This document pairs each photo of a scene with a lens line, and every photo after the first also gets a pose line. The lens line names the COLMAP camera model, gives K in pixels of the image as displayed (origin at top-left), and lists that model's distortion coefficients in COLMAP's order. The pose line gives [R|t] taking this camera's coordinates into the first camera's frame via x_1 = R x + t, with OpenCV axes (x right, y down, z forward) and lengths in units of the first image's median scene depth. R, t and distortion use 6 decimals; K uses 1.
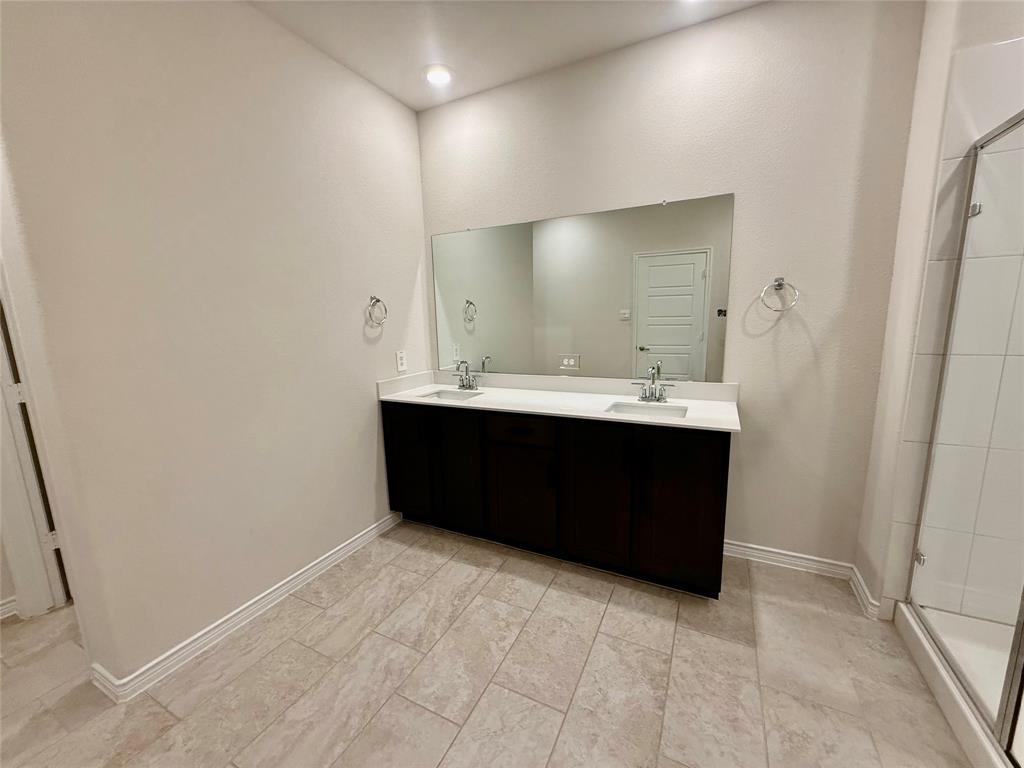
lens RADIAL K [[404.6, 0, 513.5], [0, 404.6, 388.0], [0, 0, 1]] dist [0.000174, -0.000643]
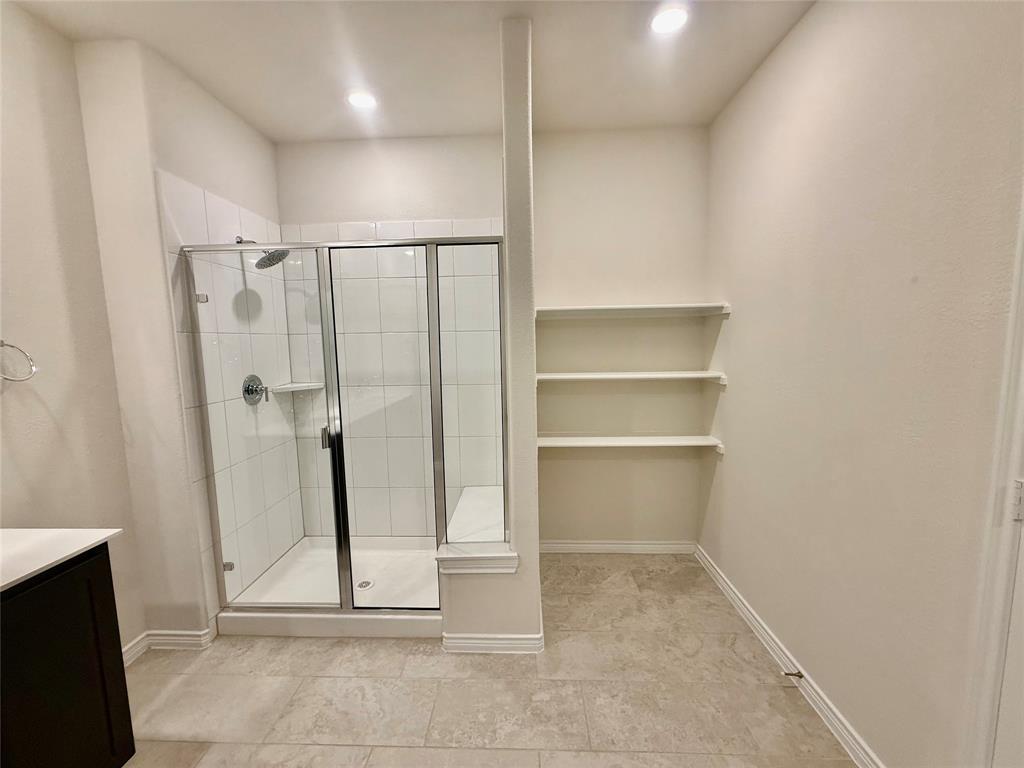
lens RADIAL K [[404.6, 0, 511.7], [0, 404.6, 381.4], [0, 0, 1]] dist [0.000174, -0.000643]
pose [[-0.406048, -0.061148, 0.911804, -0.496062], [0.188372, 0.970731, 0.148986, -0.168491], [-0.894226, 0.232254, -0.382645, 0.616183]]
